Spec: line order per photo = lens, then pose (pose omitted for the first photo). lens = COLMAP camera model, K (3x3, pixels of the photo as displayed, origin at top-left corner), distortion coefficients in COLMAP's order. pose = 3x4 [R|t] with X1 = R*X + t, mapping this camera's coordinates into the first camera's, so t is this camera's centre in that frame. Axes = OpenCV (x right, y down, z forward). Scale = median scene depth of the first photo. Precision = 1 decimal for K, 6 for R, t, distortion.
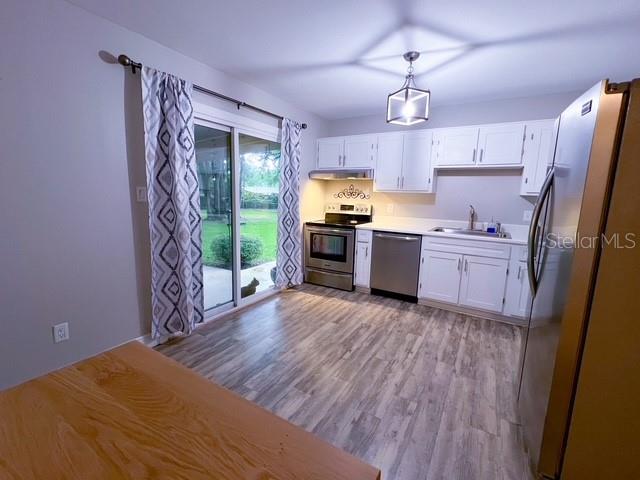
lens RADIAL K [[292.6, 0, 320.0], [0, 292.6, 240.0], [0, 0, 1]] dist [0.000194, 0.000057]
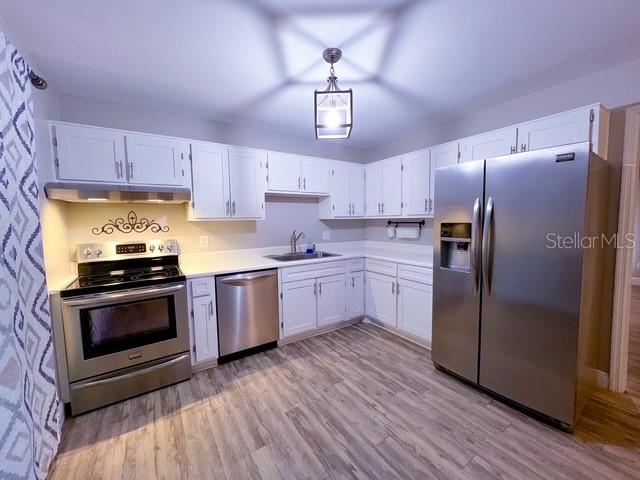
lens RADIAL K [[255.3, 0, 320.0], [0, 255.3, 240.0], [0, 0, 1]] dist [-0.000612, -0.000032]
pose [[0.433868, -0.104511, 0.894895, -0.275931], [0.168636, 0.985116, 0.033289, -0.105112], [-0.885054, 0.136468, 0.445034, 0.548780]]
